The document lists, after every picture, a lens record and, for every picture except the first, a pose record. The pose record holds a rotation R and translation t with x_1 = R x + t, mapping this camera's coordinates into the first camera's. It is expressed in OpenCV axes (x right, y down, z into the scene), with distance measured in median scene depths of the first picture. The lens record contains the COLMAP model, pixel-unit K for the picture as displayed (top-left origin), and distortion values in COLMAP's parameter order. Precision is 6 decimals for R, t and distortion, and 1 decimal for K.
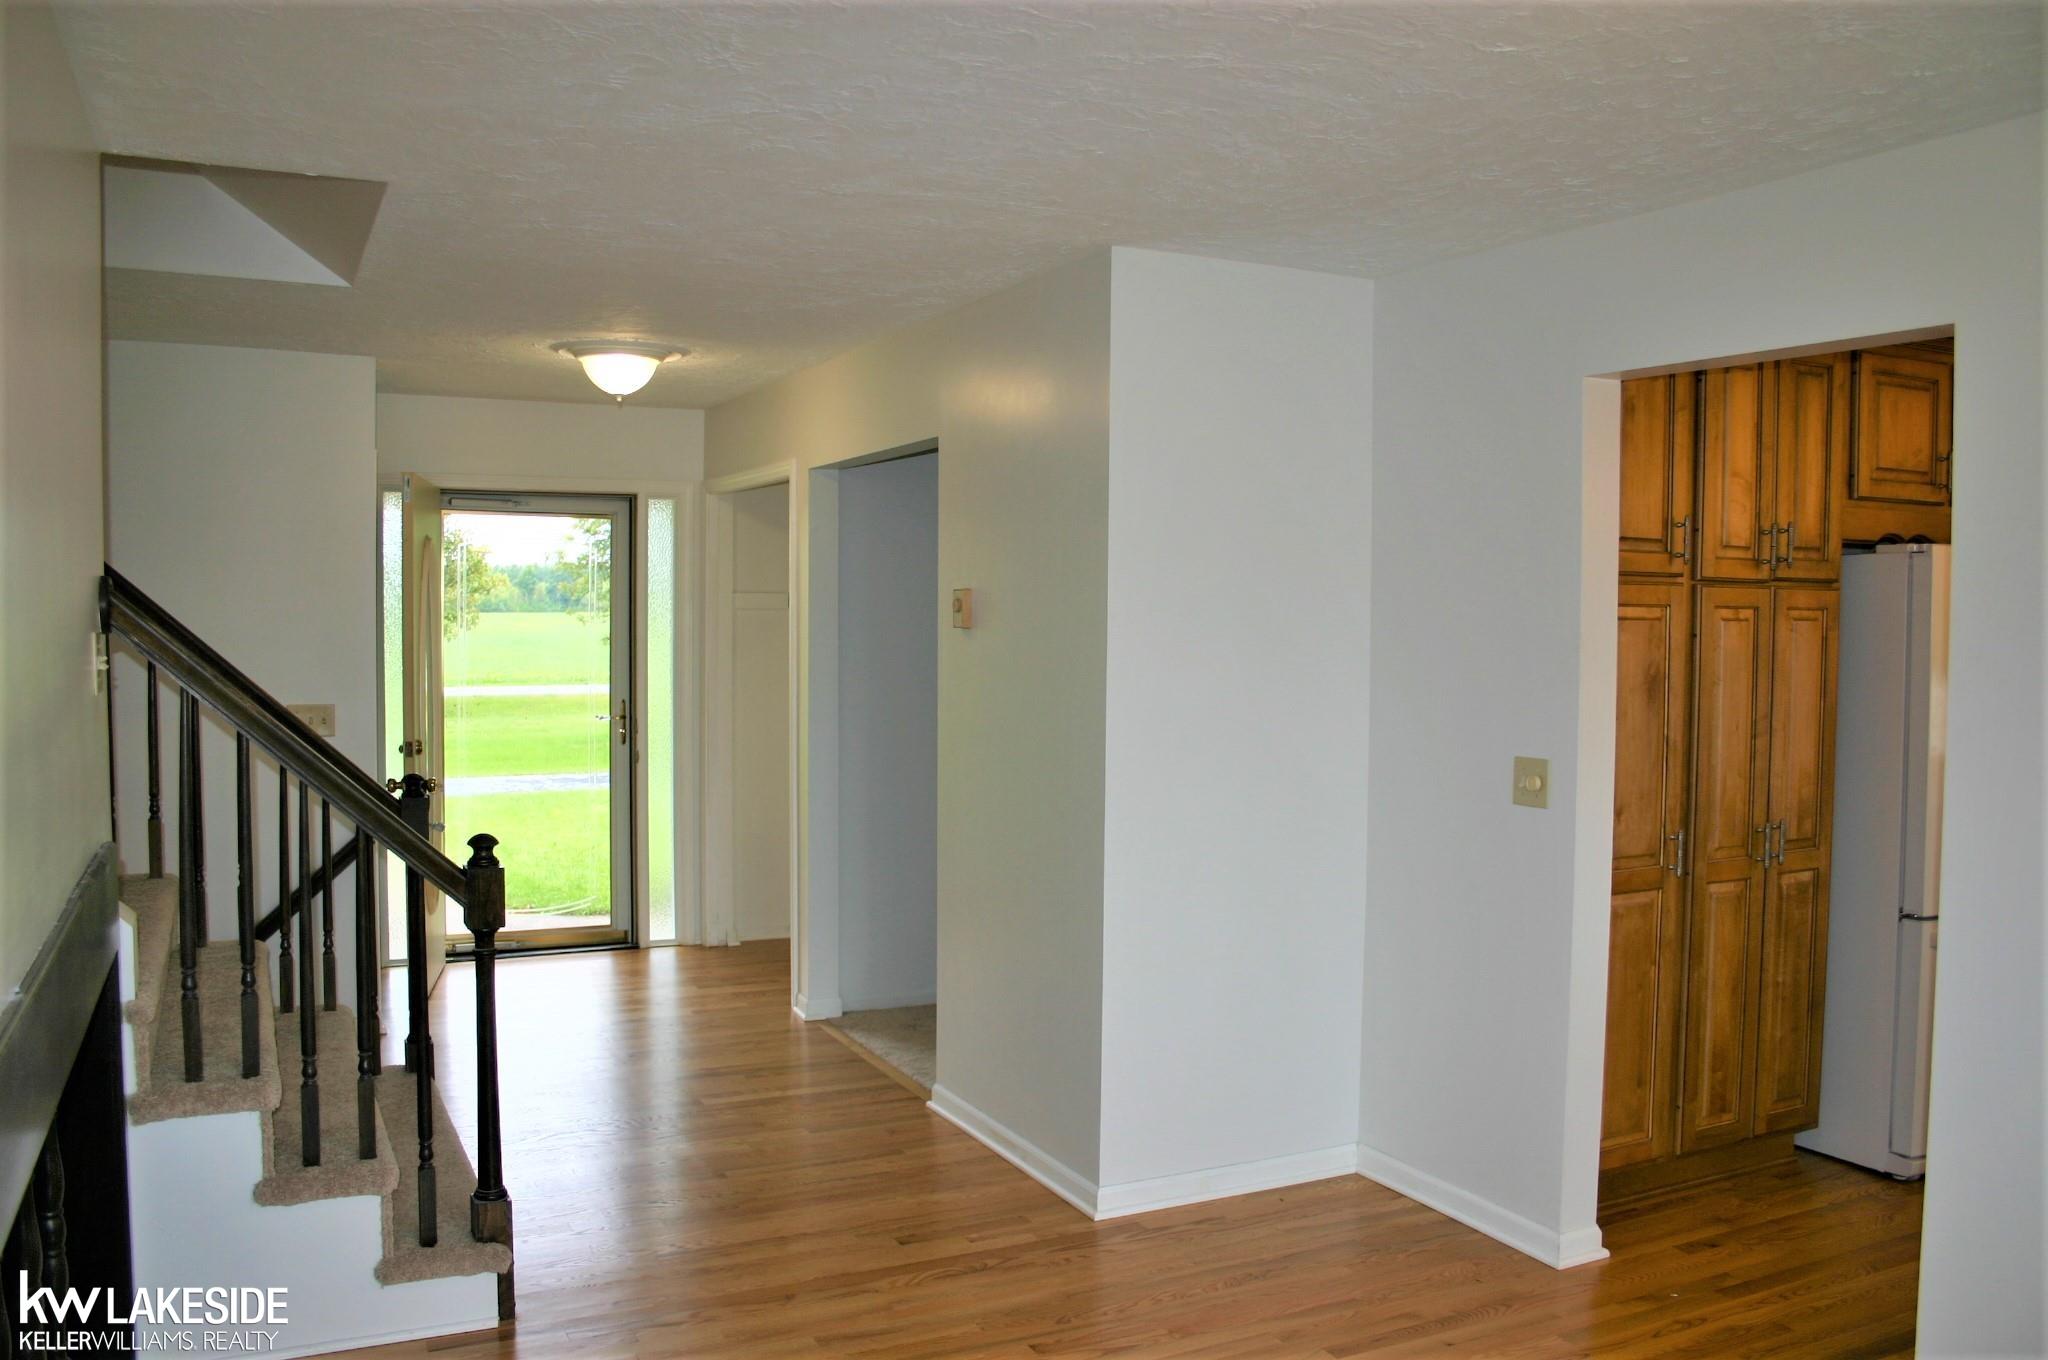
lens RADIAL K [[1643.9, 0, 1031.9], [0, 1643.9, 688.0], [0, 0, 1]] dist [-0.121080, 0.033350]
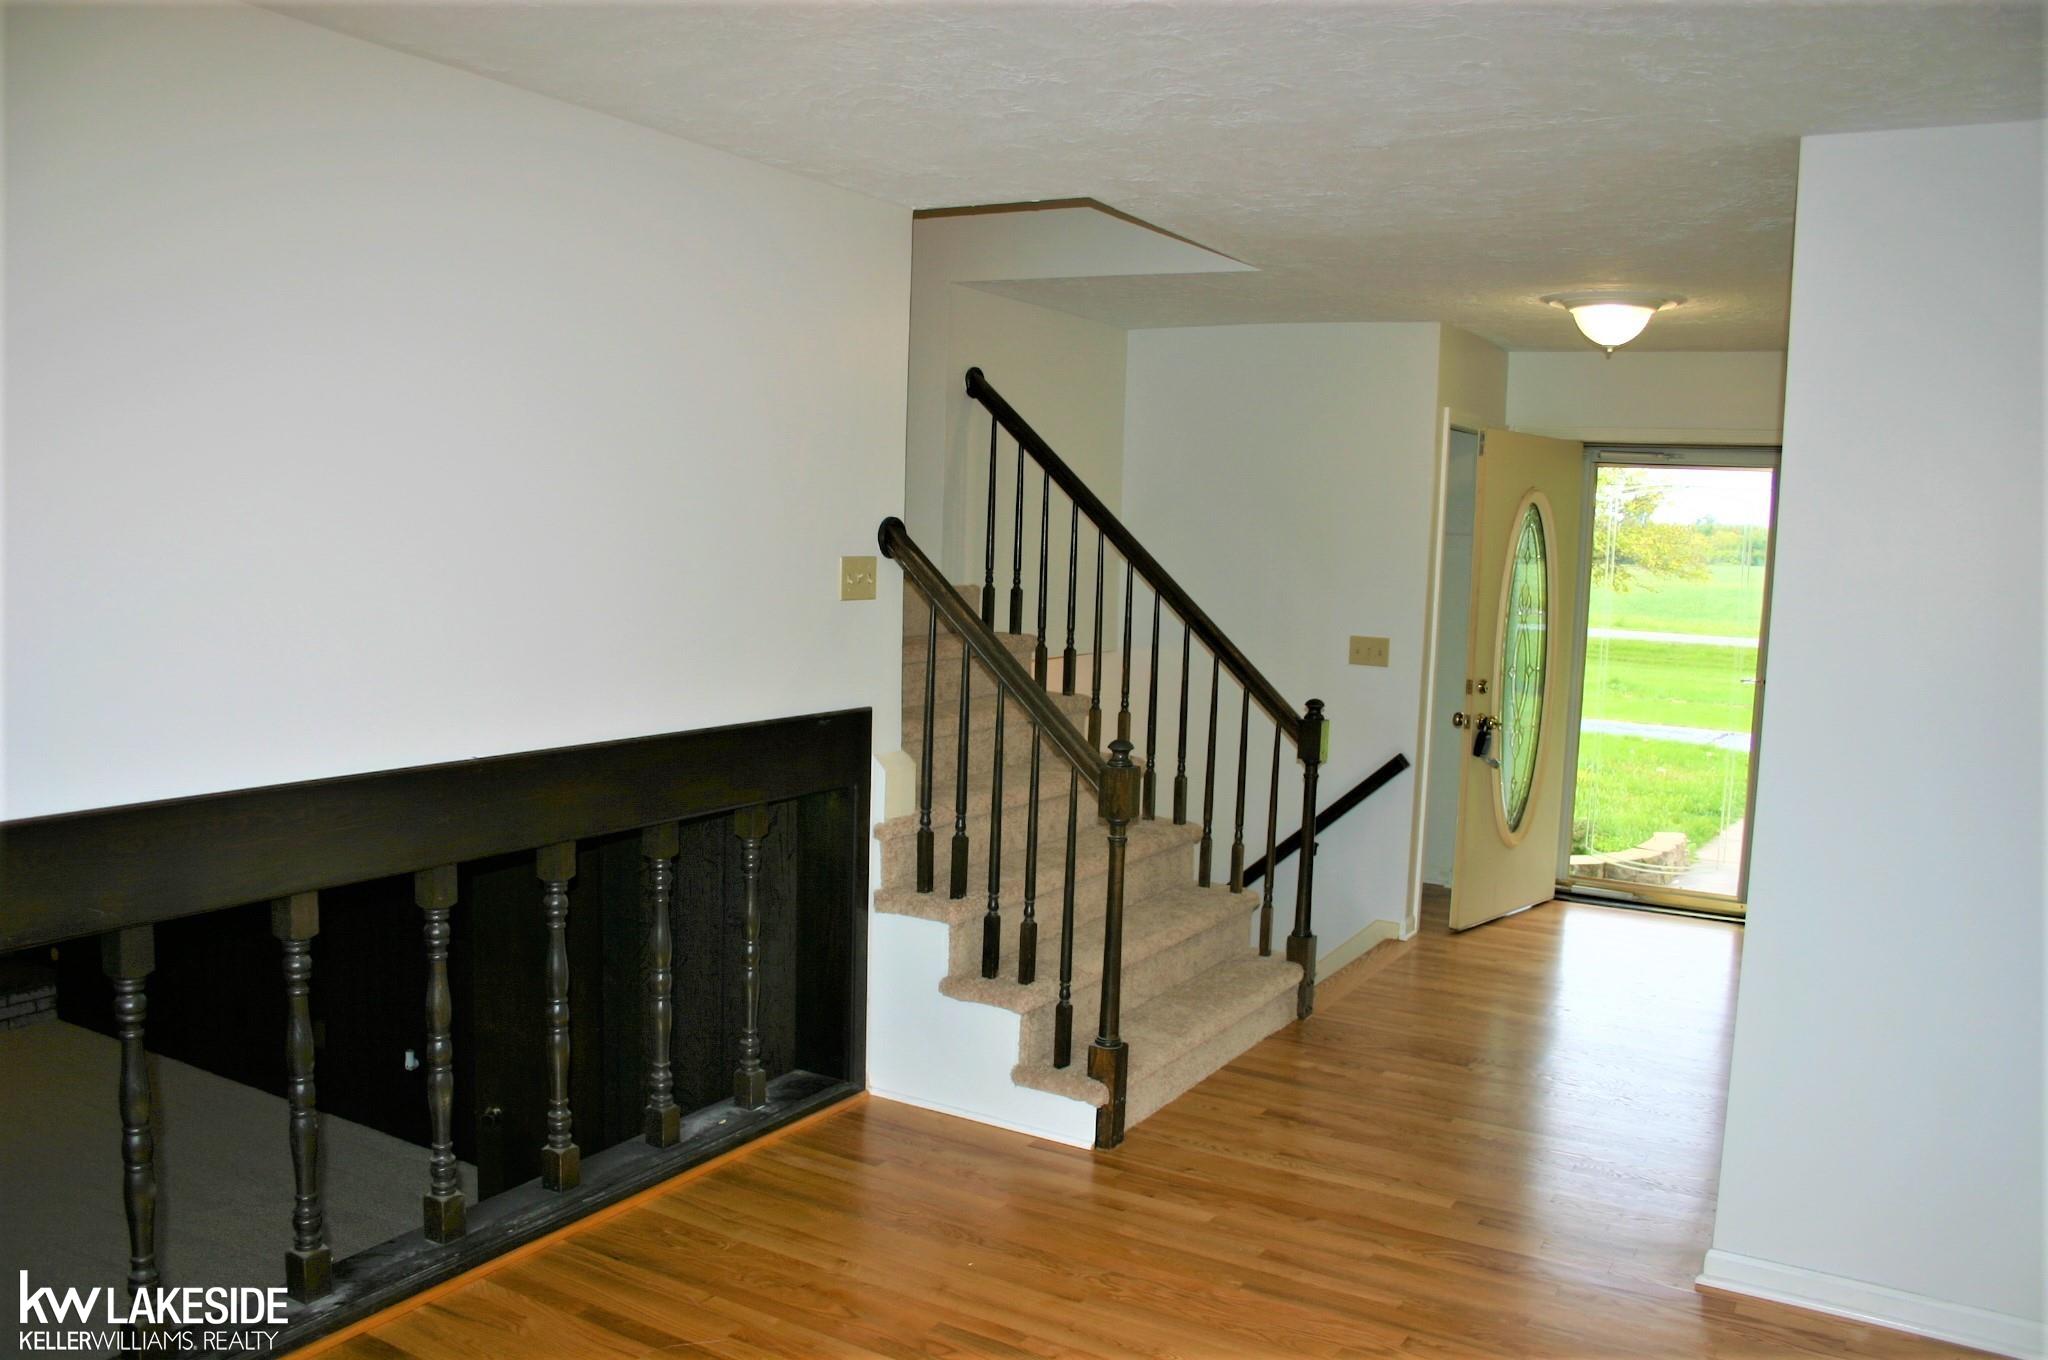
lens RADIAL K [[1643.9, 0, 1031.1], [0, 1643.9, 676.2], [0, 0, 1]] dist [-0.121080, 0.033350]
pose [[0.546993, 0.086776, -0.832628, 0.527409], [-0.068934, 0.995904, 0.058506, -0.018758], [0.834294, 0.025394, 0.550734, 0.235211]]
